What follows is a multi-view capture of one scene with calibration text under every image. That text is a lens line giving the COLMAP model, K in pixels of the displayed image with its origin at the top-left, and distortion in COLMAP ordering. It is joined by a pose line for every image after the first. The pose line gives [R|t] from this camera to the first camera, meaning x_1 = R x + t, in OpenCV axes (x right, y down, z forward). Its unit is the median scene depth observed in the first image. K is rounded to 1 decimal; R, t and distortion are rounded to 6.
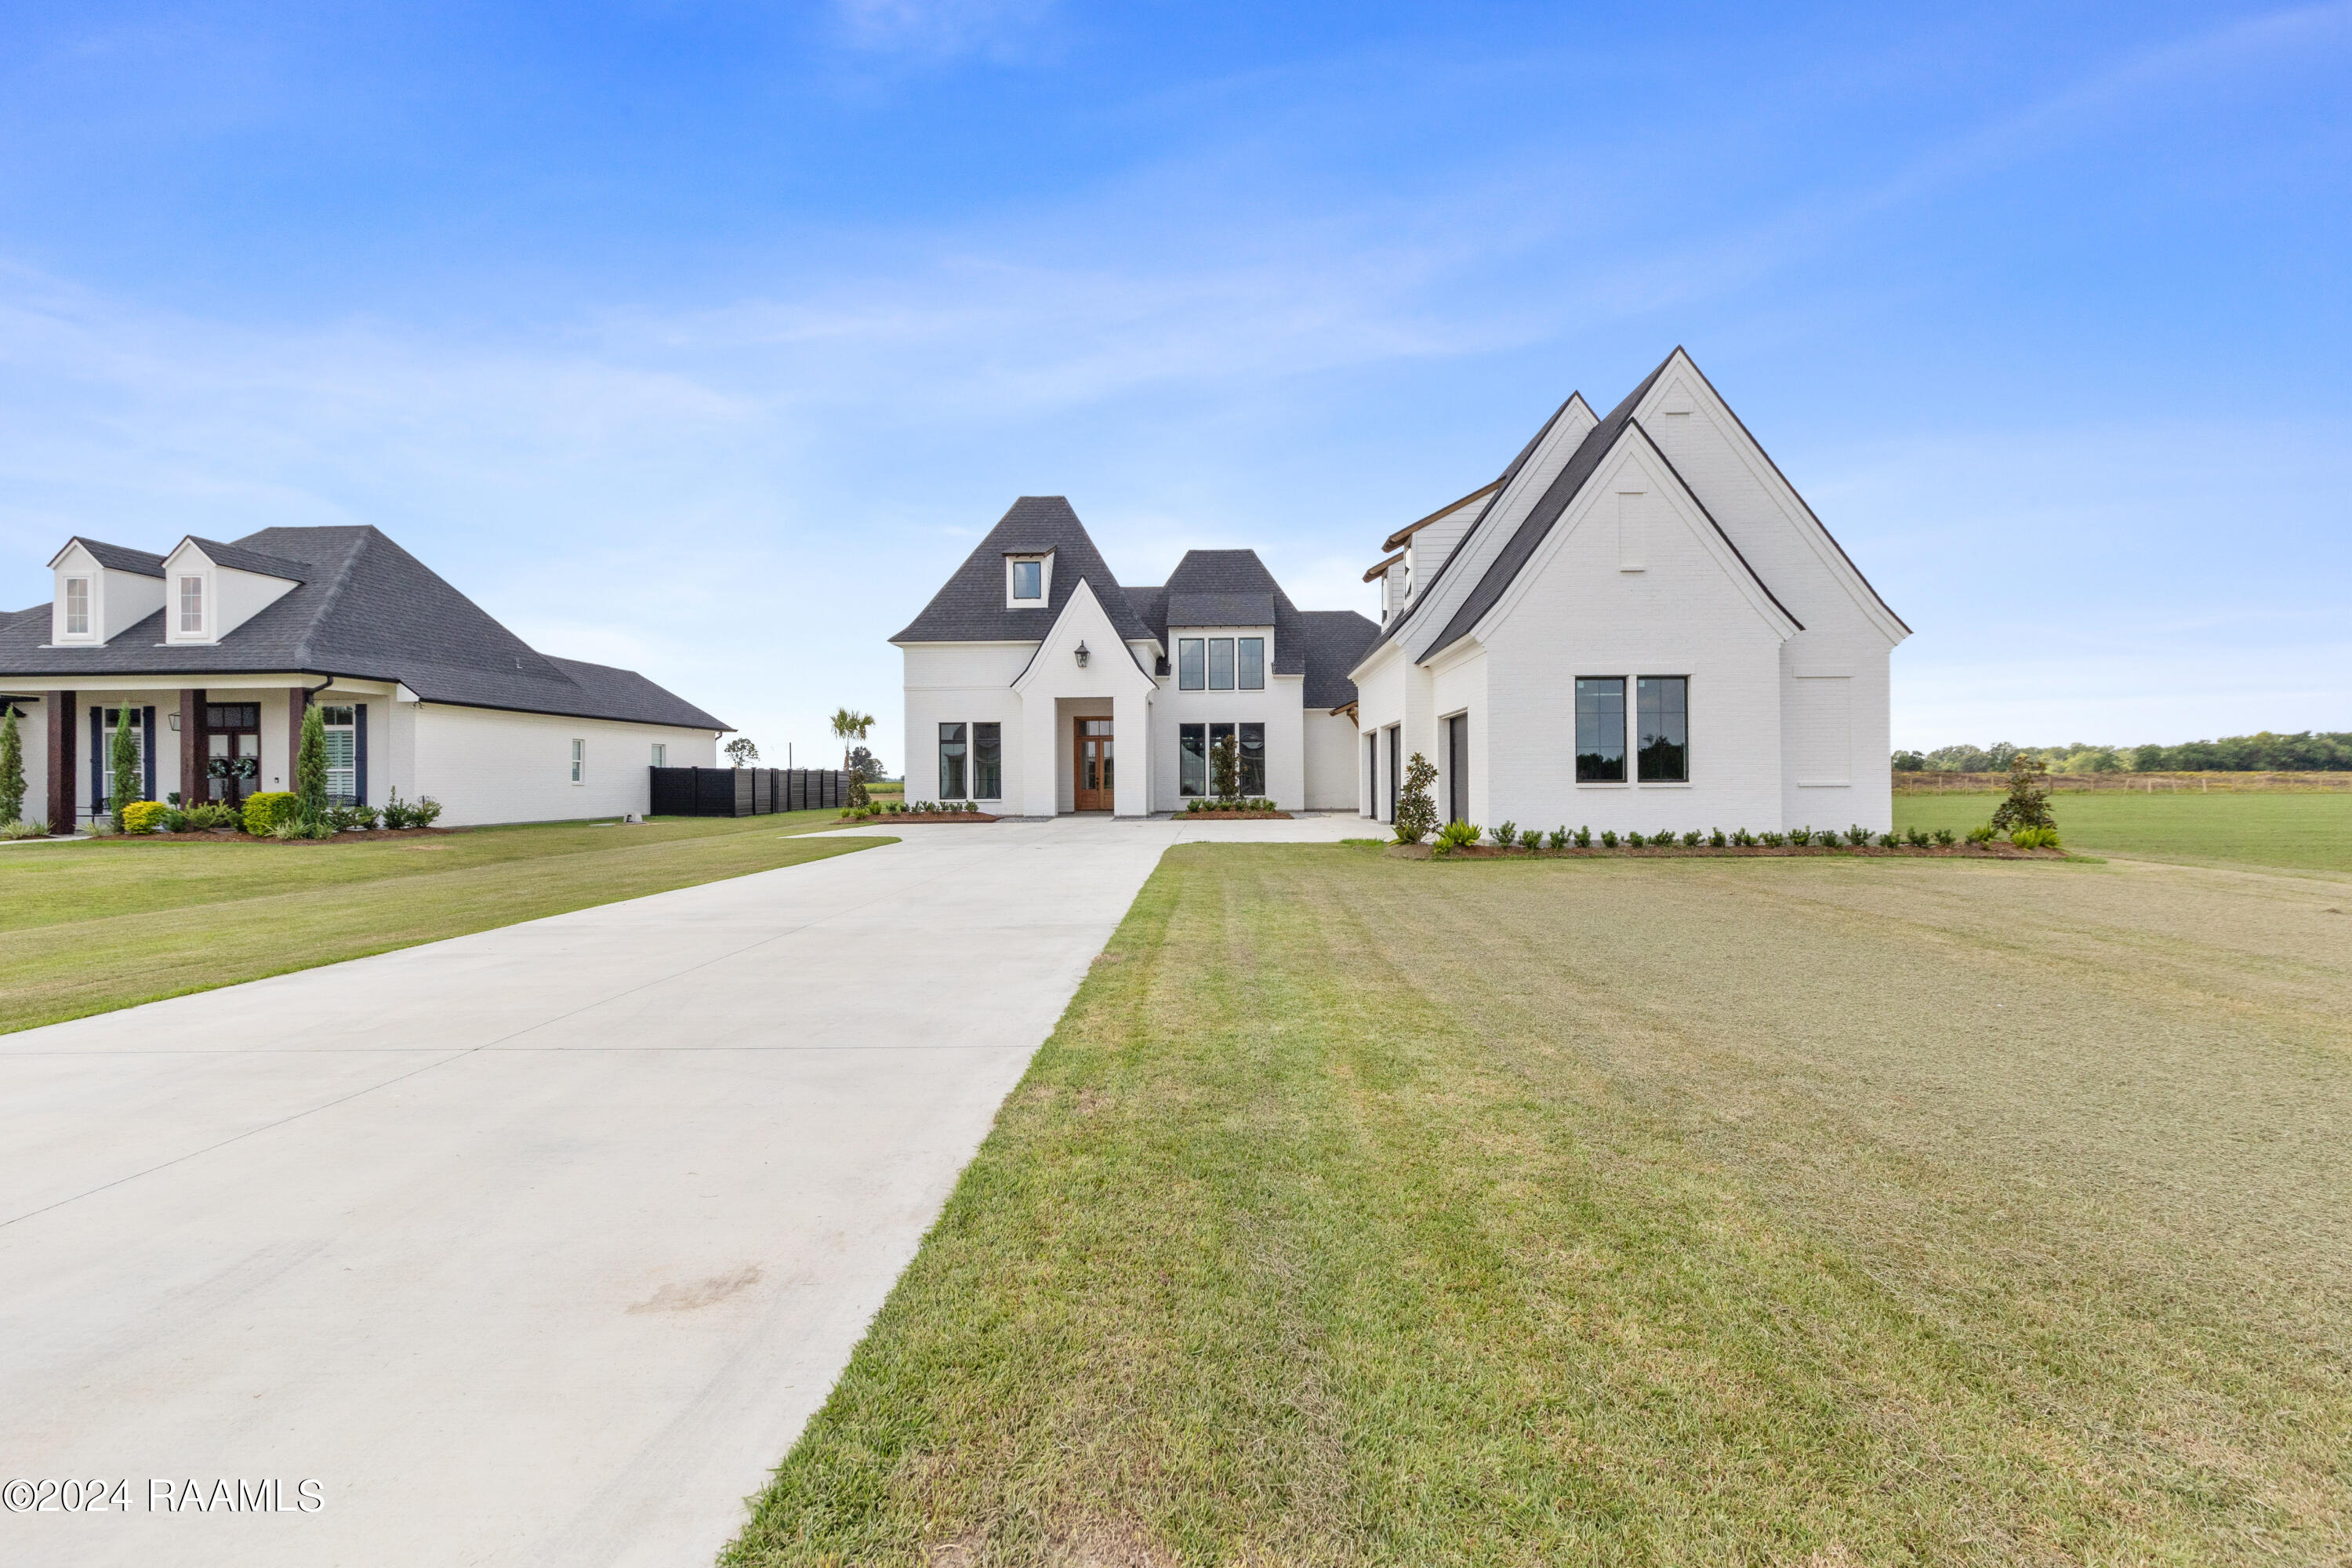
lens RADIAL K [[1021.0, 0, 1176.0], [0, 1021.0, 784.0], [0, 0, 1]] dist [-0.000018, -0.000002]
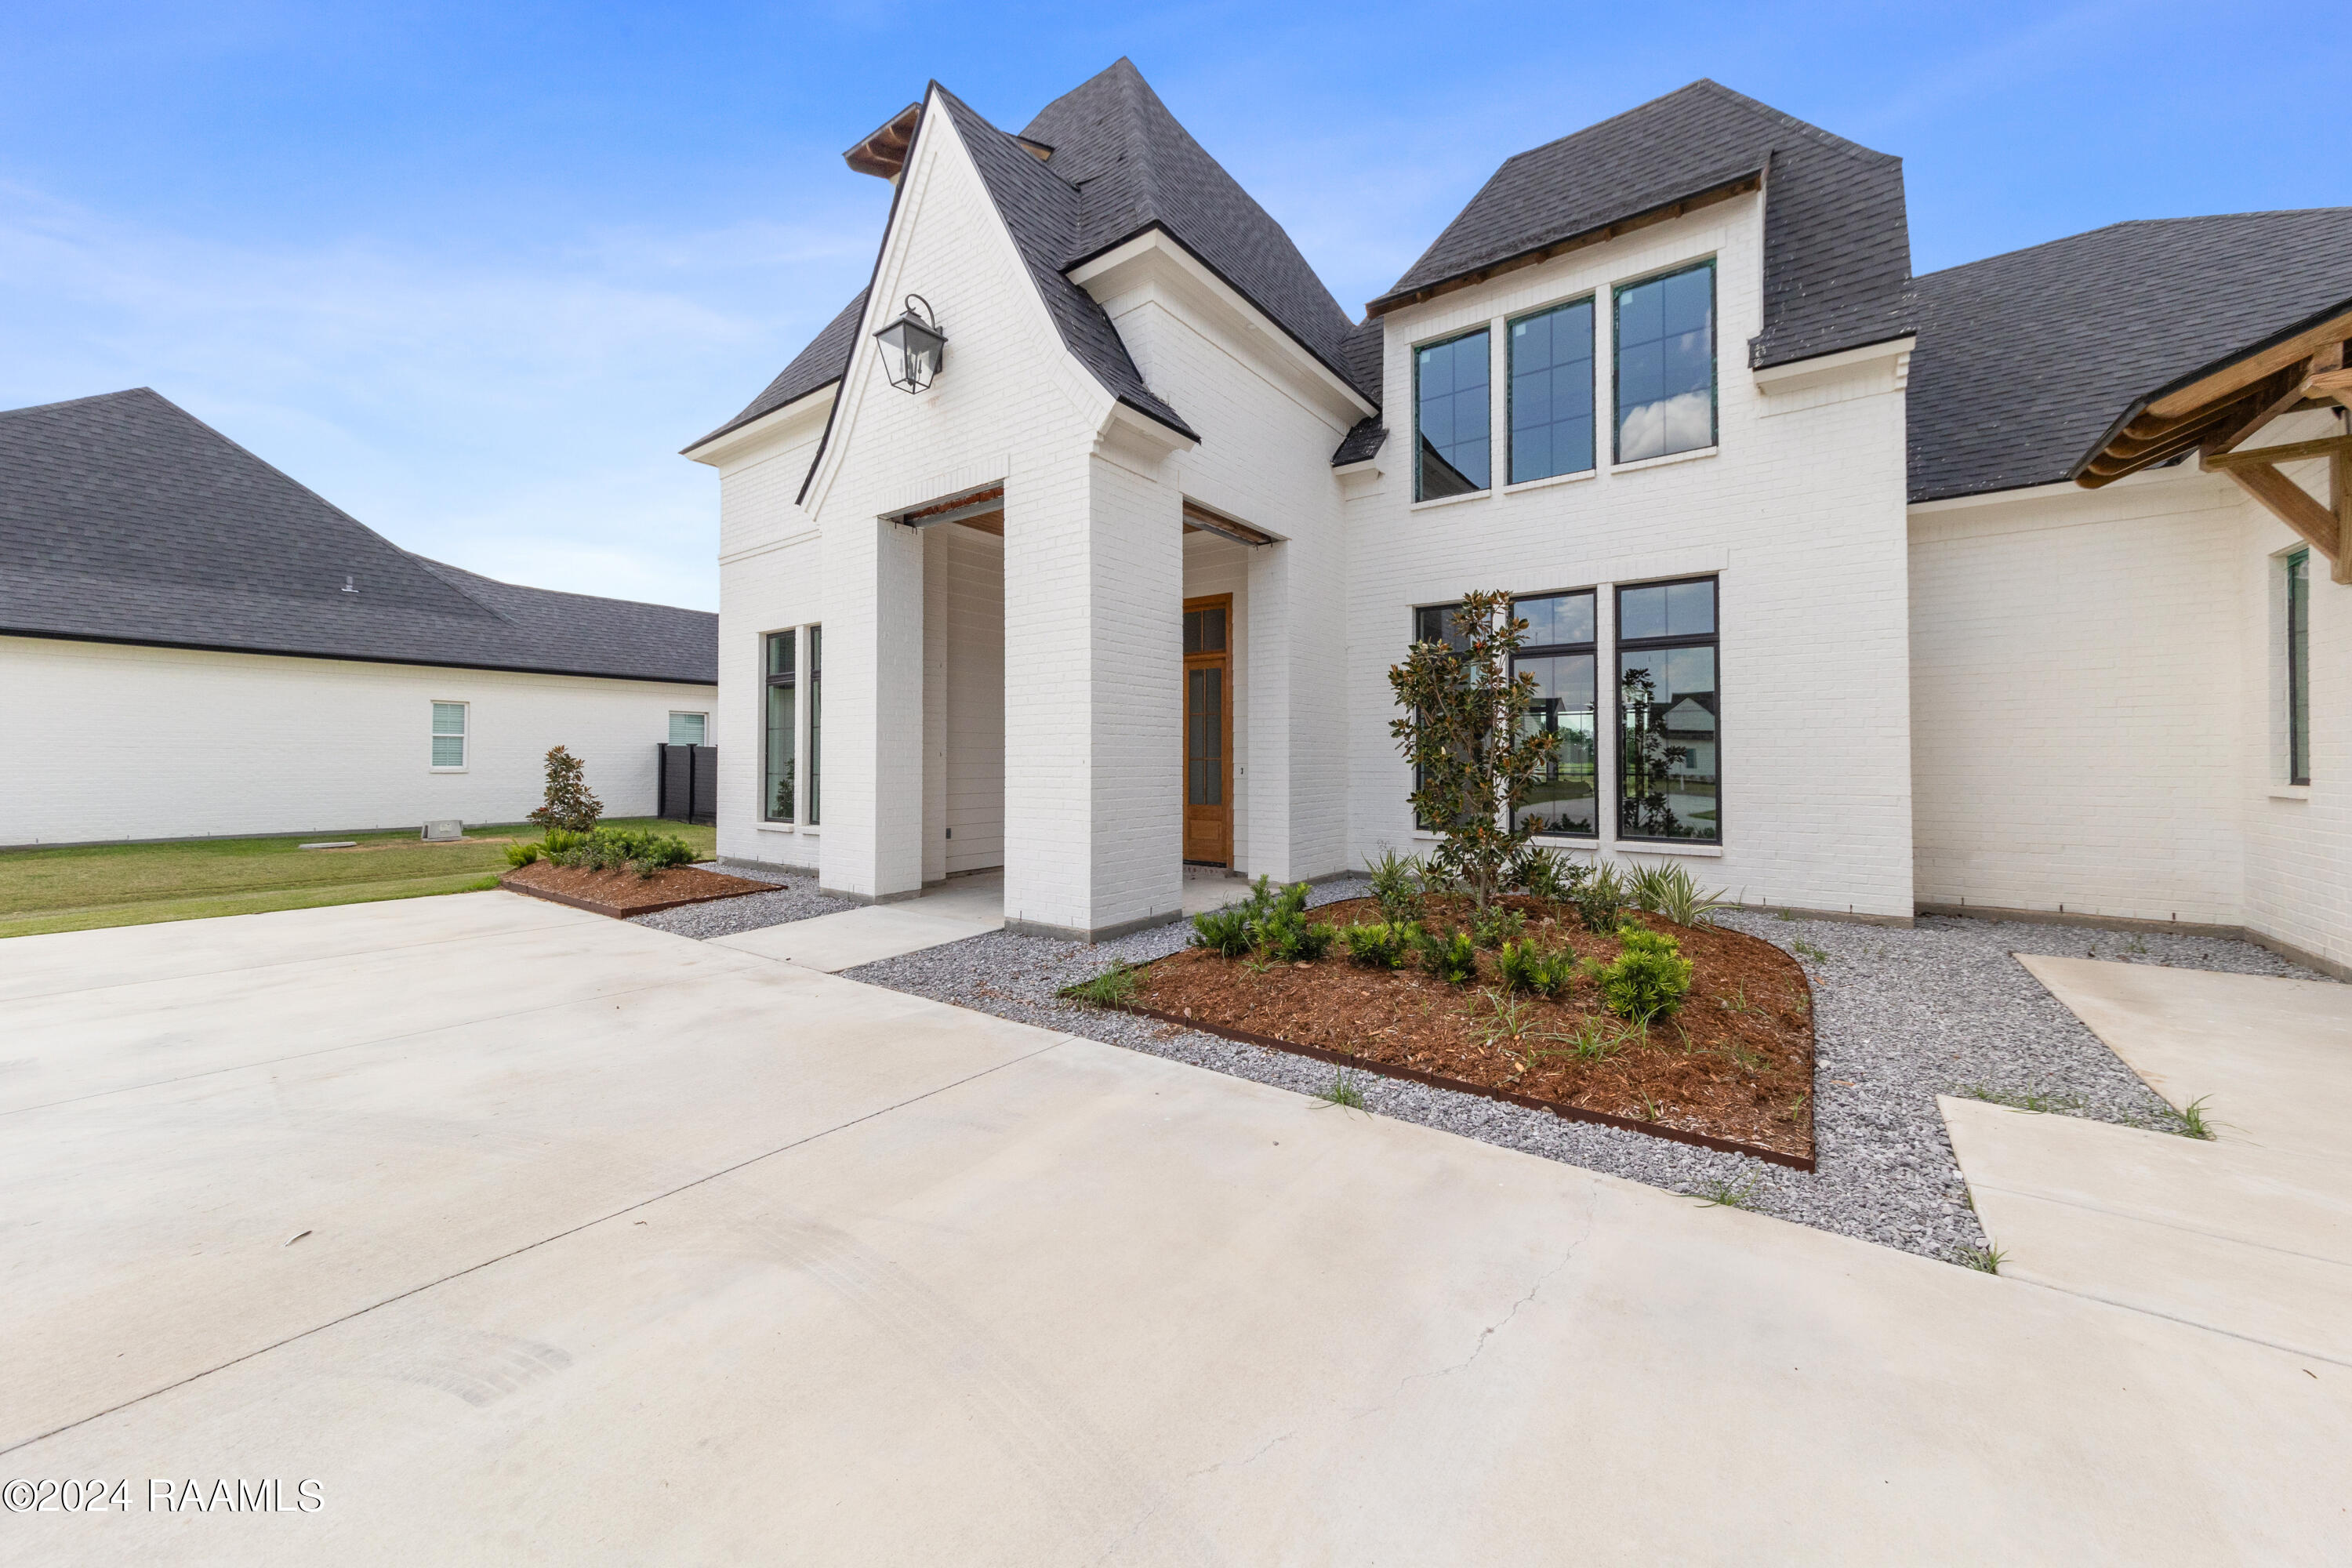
lens RADIAL K [[853.6, 0, 1170.3], [0, 853.6, 752.0], [0, 0, 1]] dist [0.046712, 0.000091]
pose [[0.837426, -0.006024, -0.546517, 0.092138], [-0.005320, 0.999802, -0.019172, -0.002731], [0.546525, 0.018963, 0.837228, 0.721519]]
